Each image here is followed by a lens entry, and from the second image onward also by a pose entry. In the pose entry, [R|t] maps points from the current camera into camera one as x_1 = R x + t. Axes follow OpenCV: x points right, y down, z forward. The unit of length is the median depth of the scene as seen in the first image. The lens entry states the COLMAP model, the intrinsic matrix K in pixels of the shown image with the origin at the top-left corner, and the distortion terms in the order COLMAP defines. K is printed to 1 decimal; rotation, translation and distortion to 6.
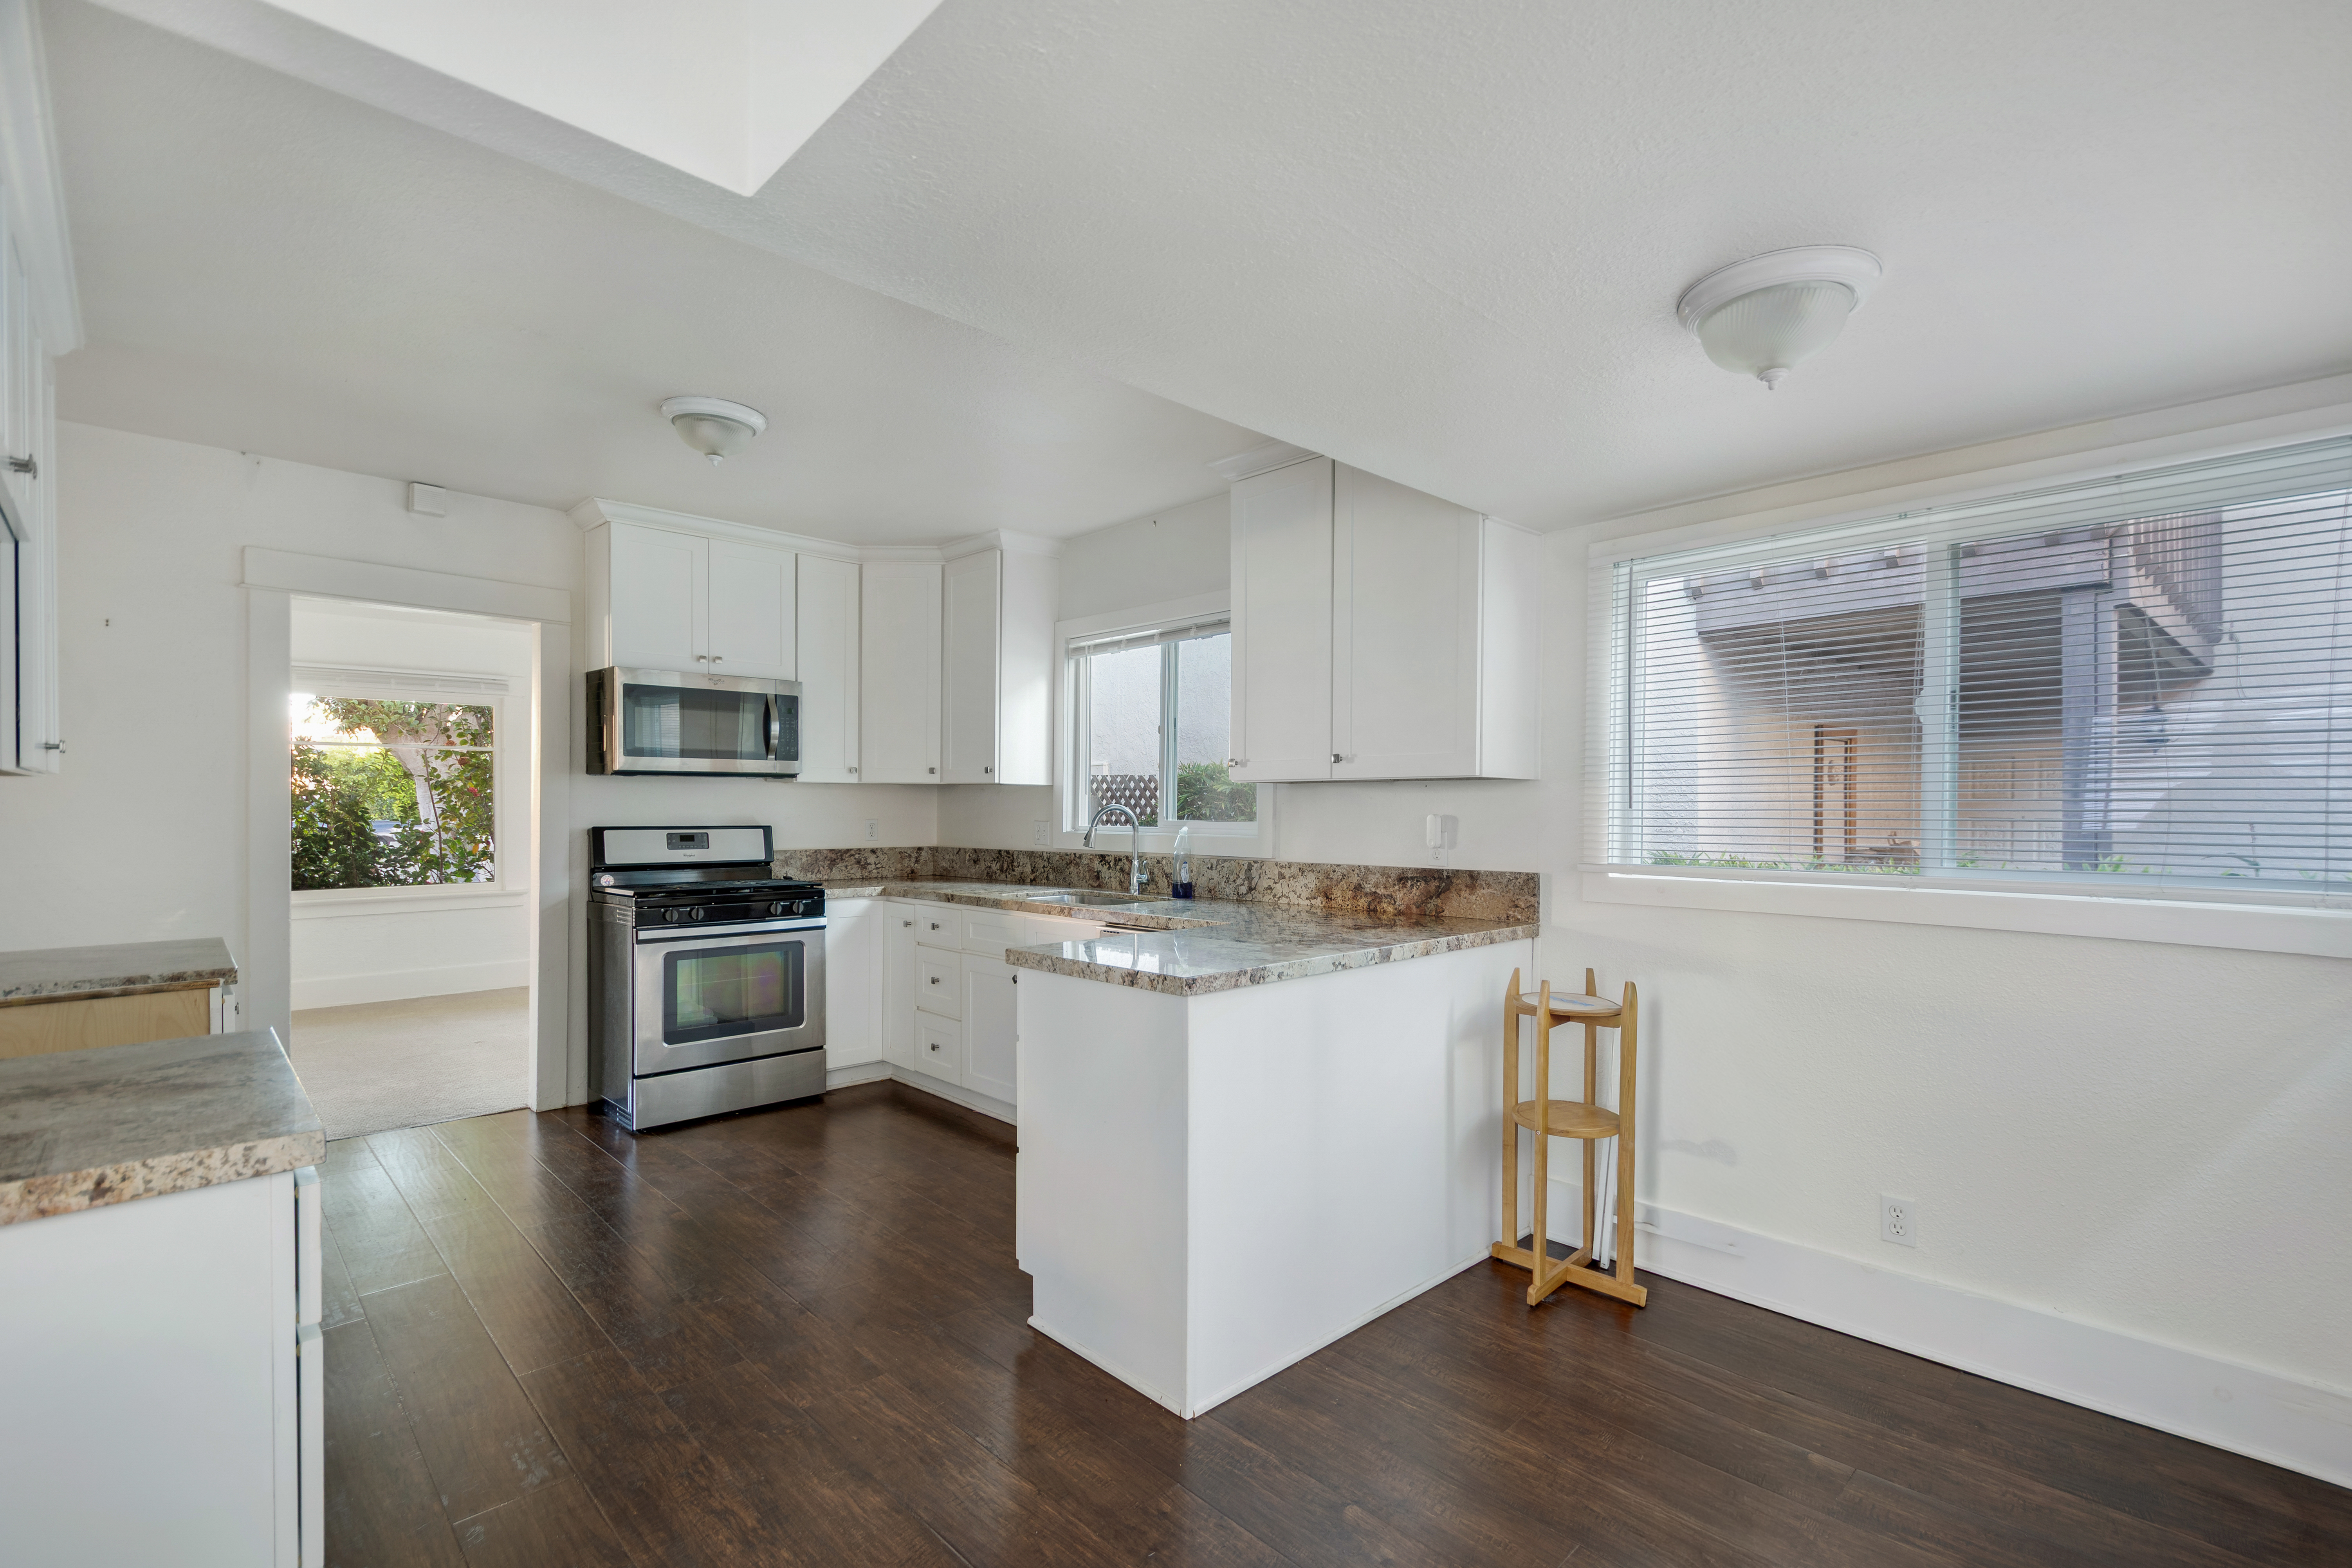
lens RADIAL K [[1078.3, 0, 1191.8], [0, 1078.3, 801.2], [0, 0, 1]] dist [0.021549, -0.001647]
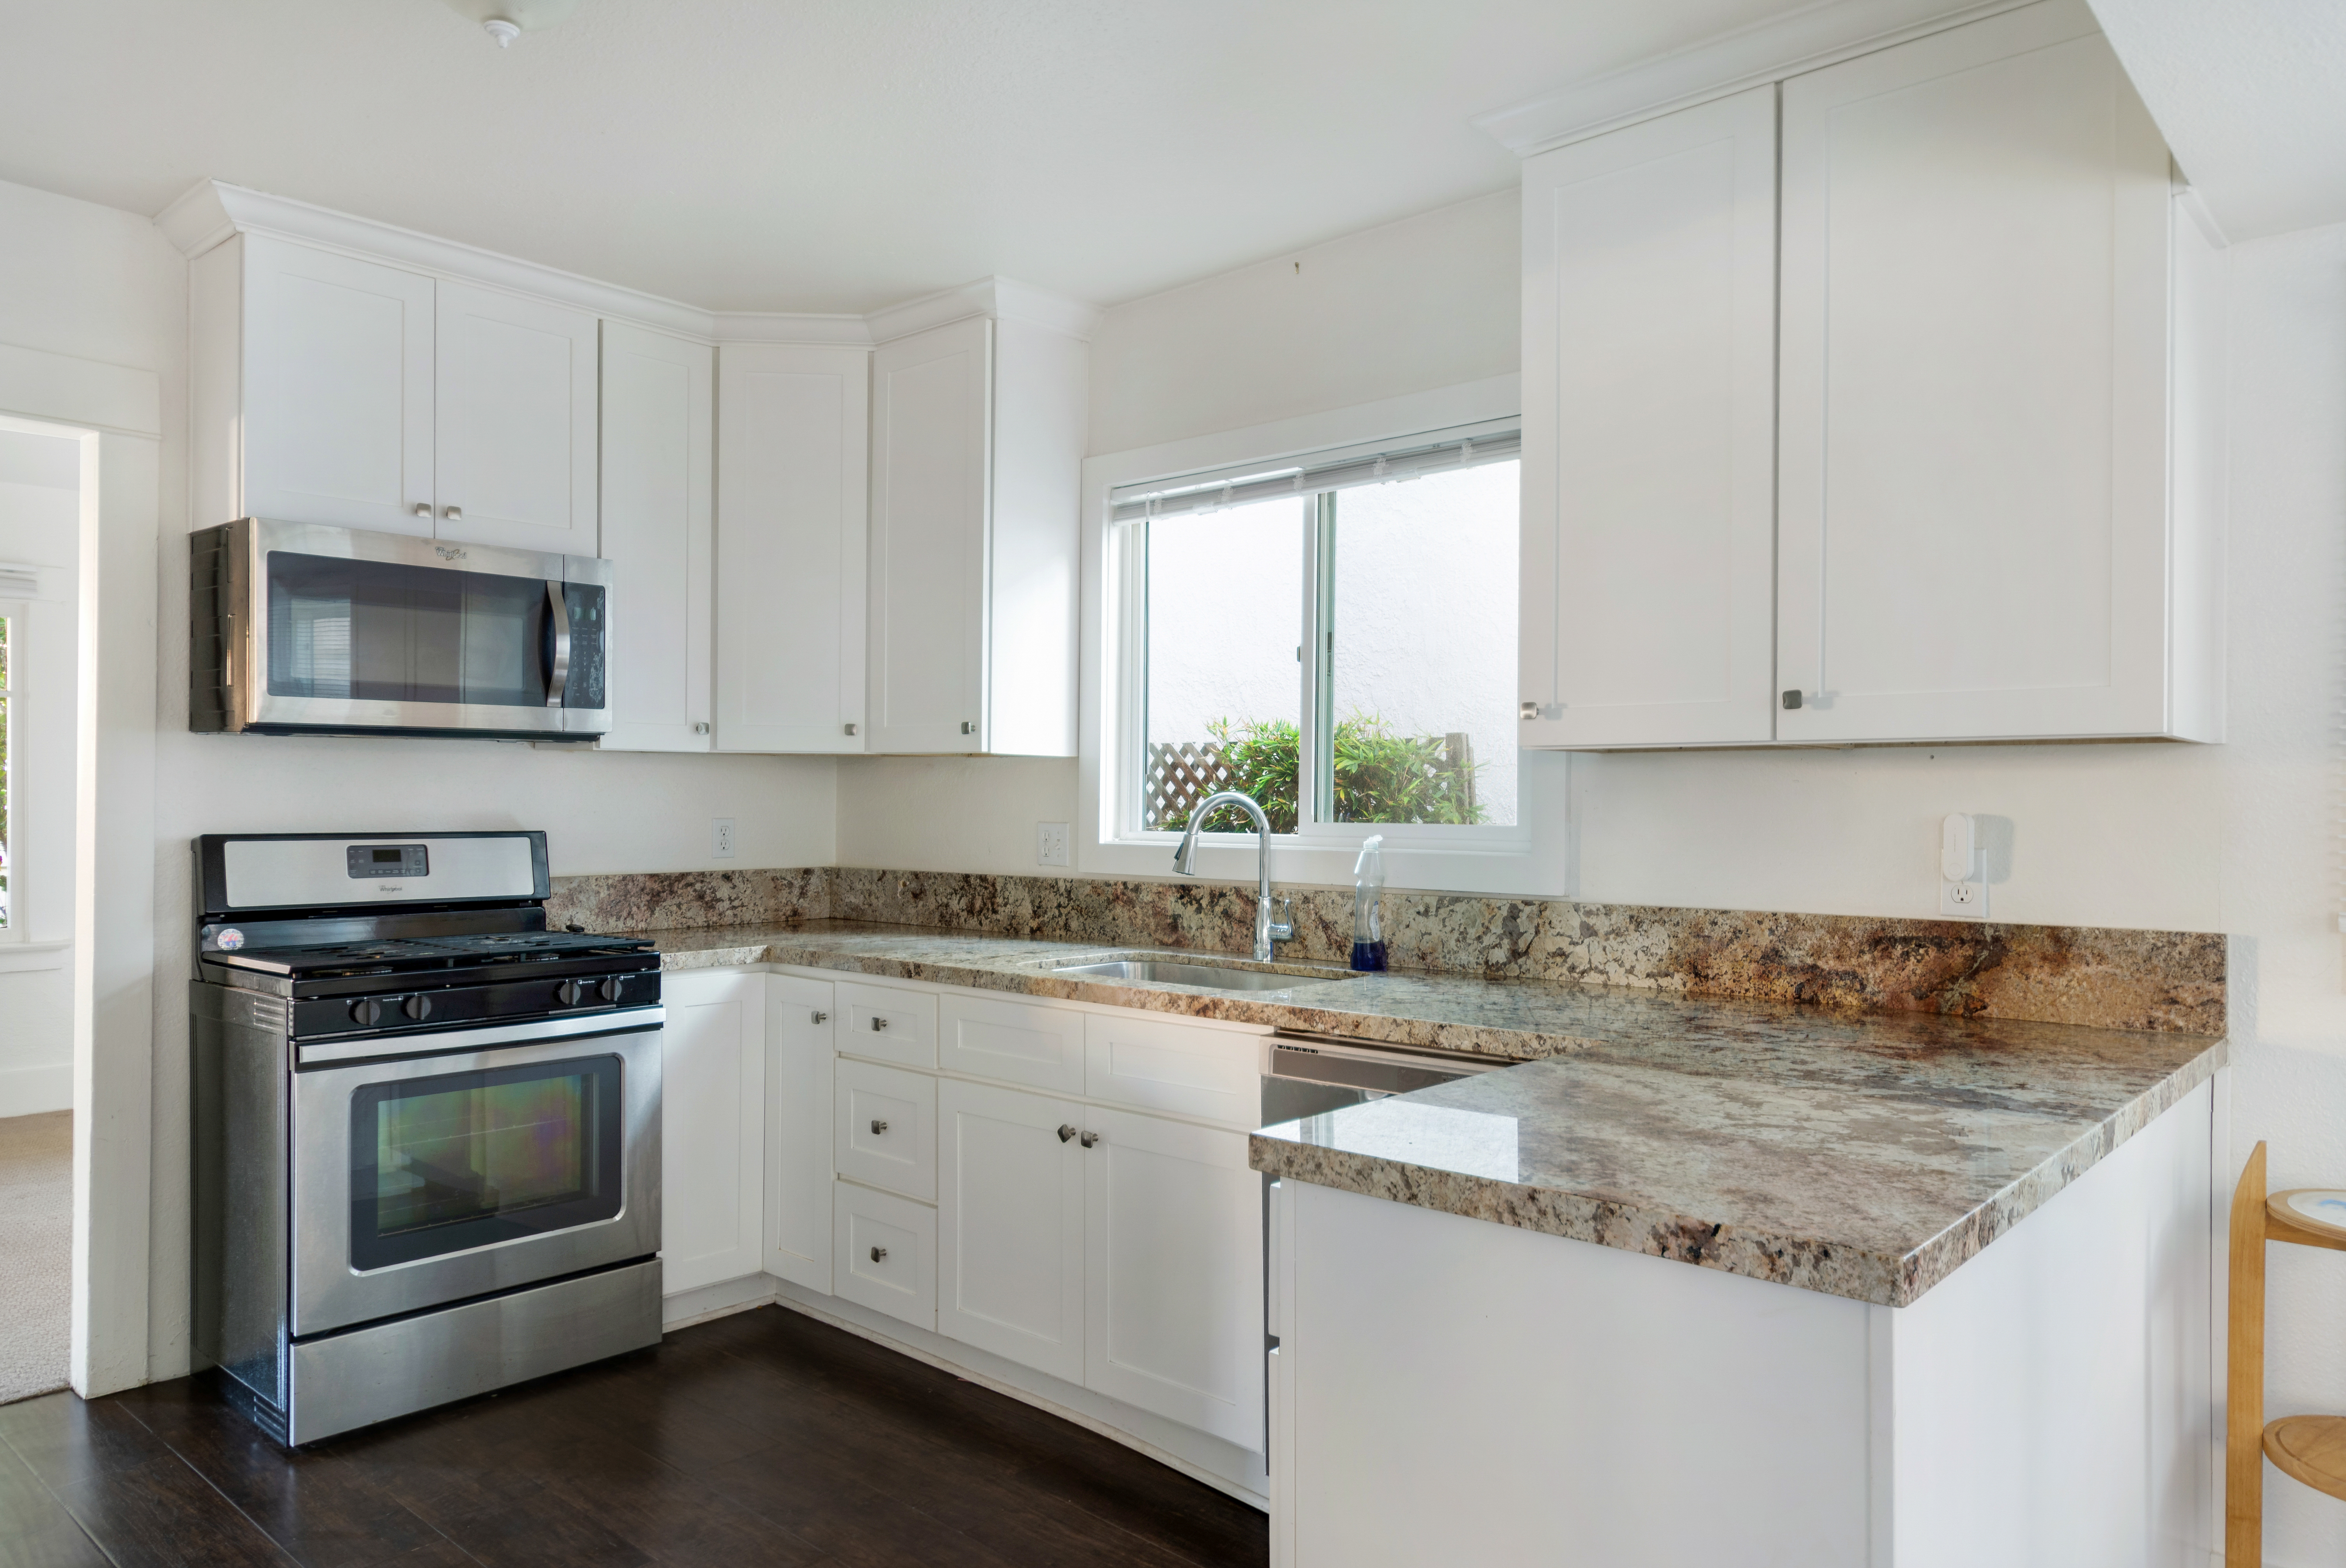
lens RADIAL K [[1549.2, 0, 1183.2], [0, 1549.2, 780.9], [0, 0, 1]] dist [0.022174, -0.018715]
pose [[0.997459, 0.002107, 0.071210, -0.143995], [-0.001788, 0.999988, -0.004548, 0.000866], [-0.071219, 0.004409, 0.997451, 0.235963]]
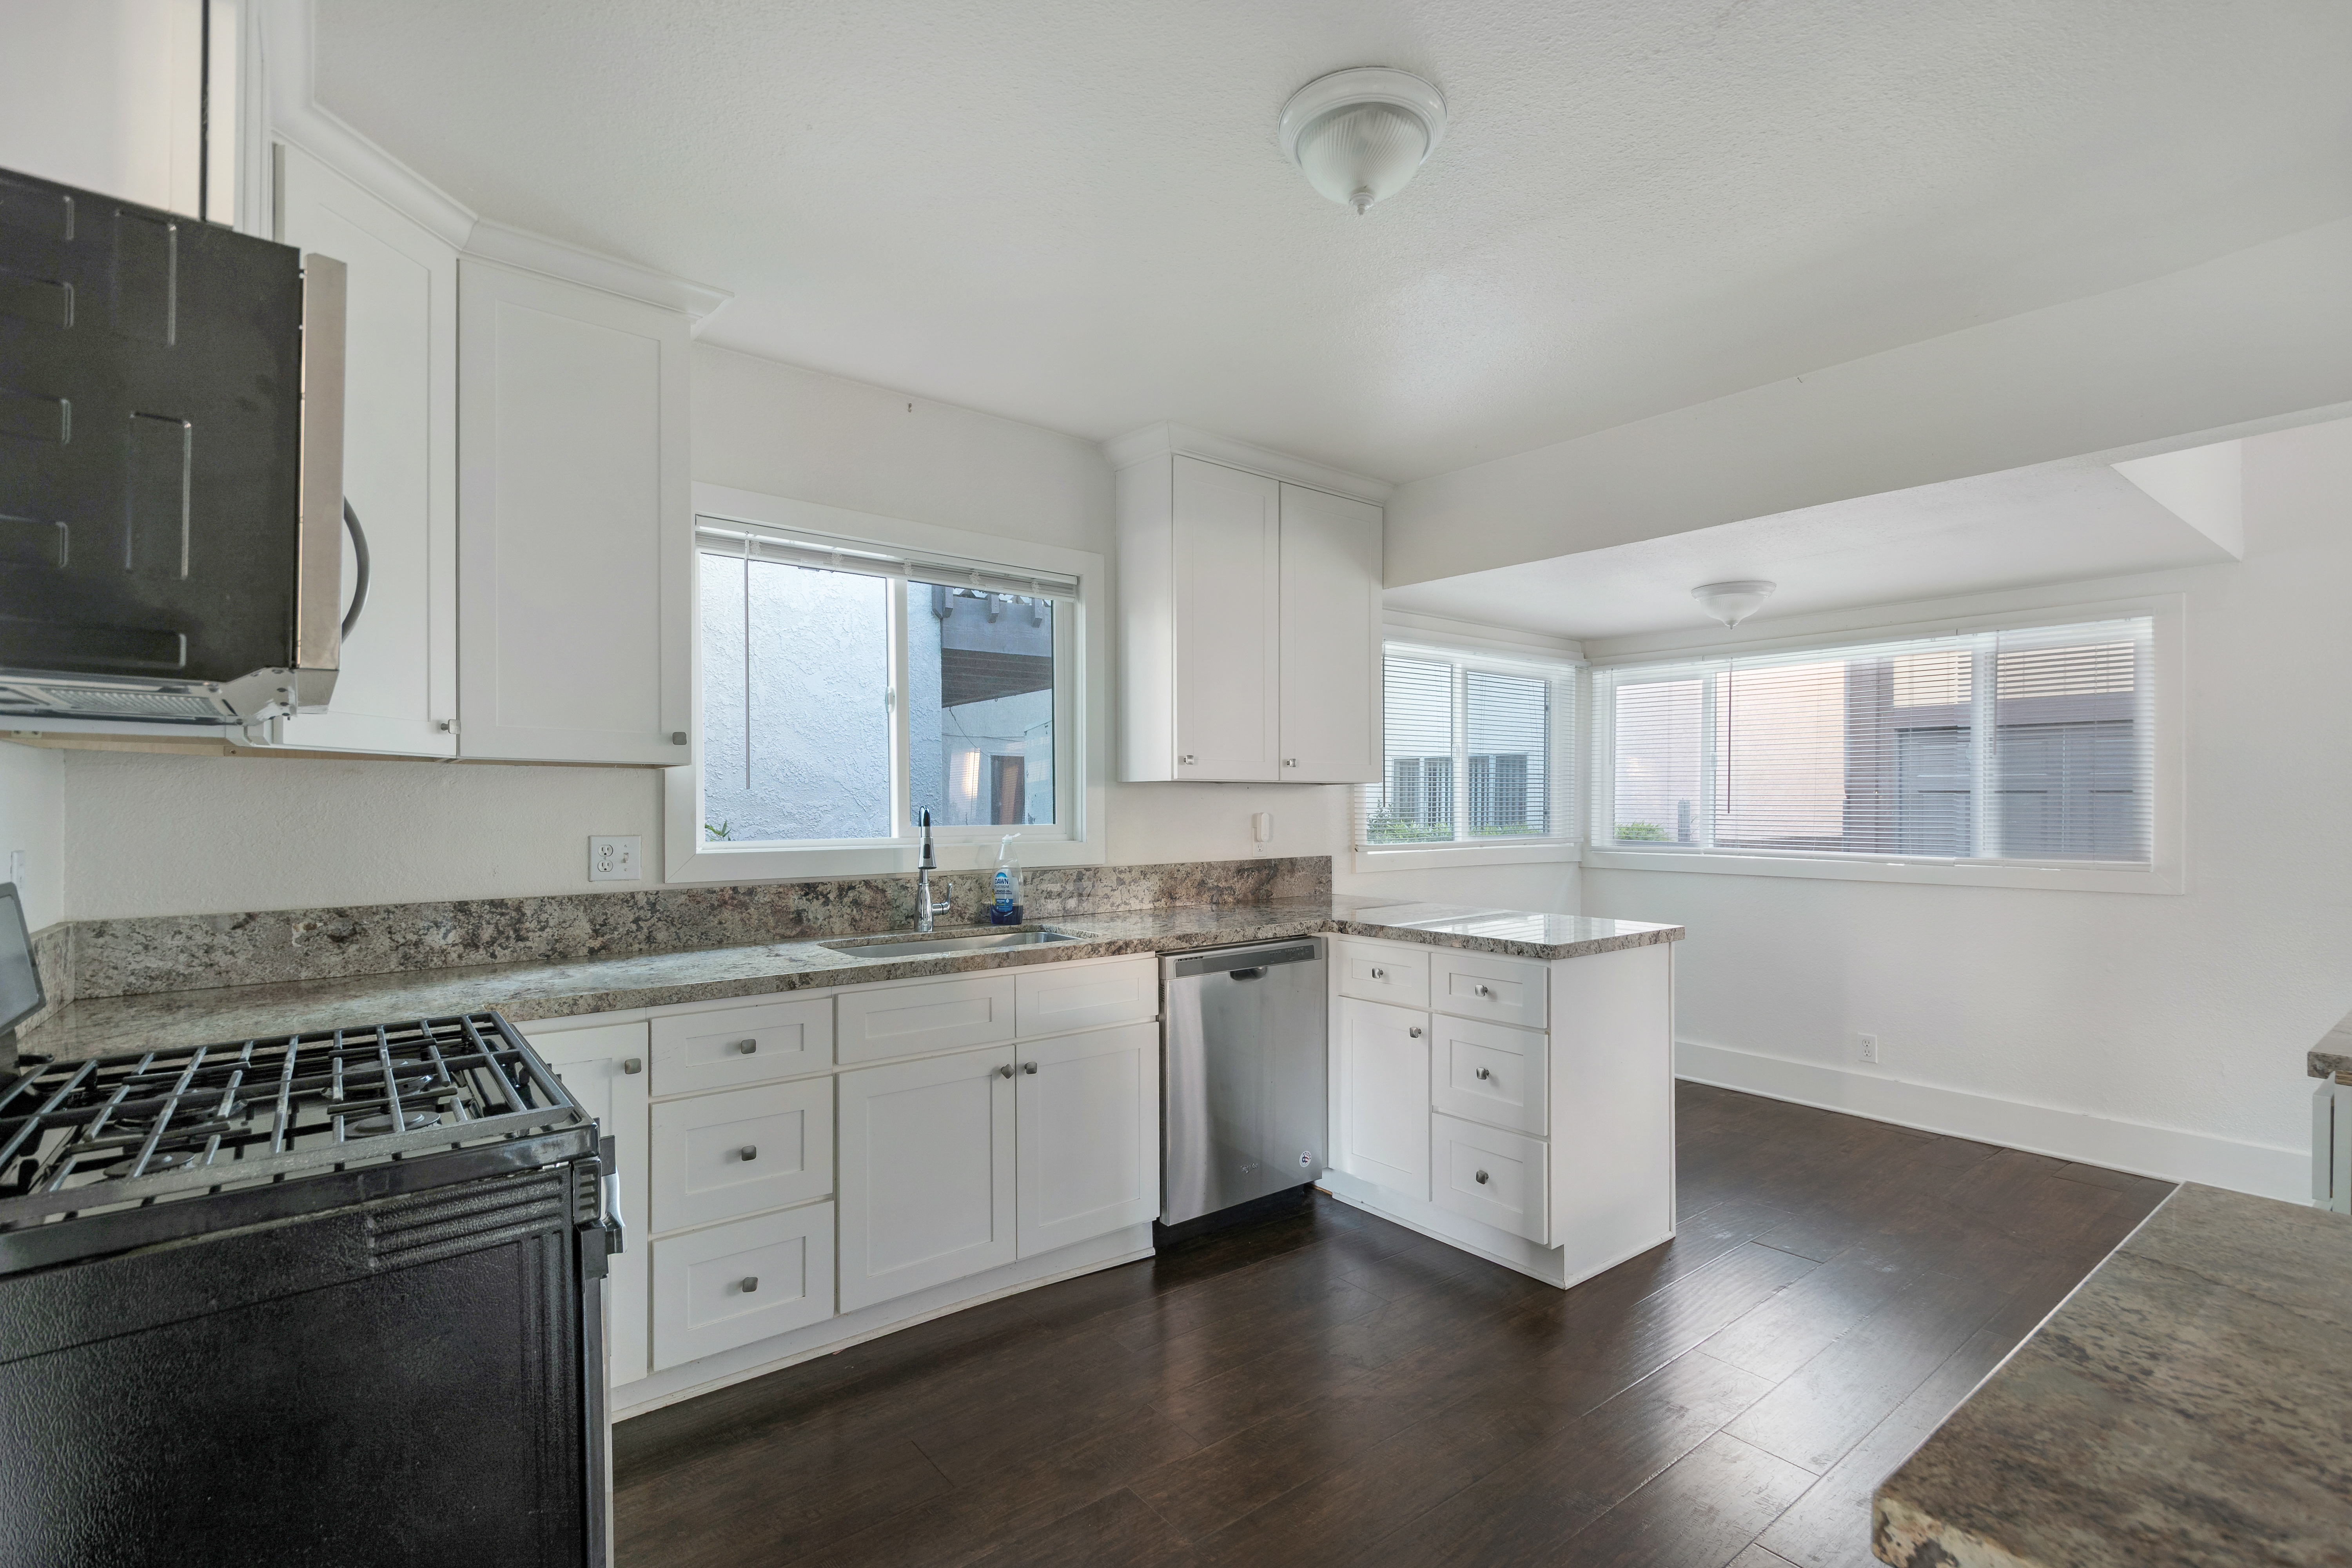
lens RADIAL K [[1078.4, 0, 1234.5], [0, 1078.4, 803.9], [0, 0, 1]] dist [0.021549, -0.001647]
pose [[0.068984, -0.001576, 0.997617, -0.726572], [-0.003542, 0.999992, 0.001825, 0.000659], [-0.997611, -0.003660, 0.068978, 0.735371]]
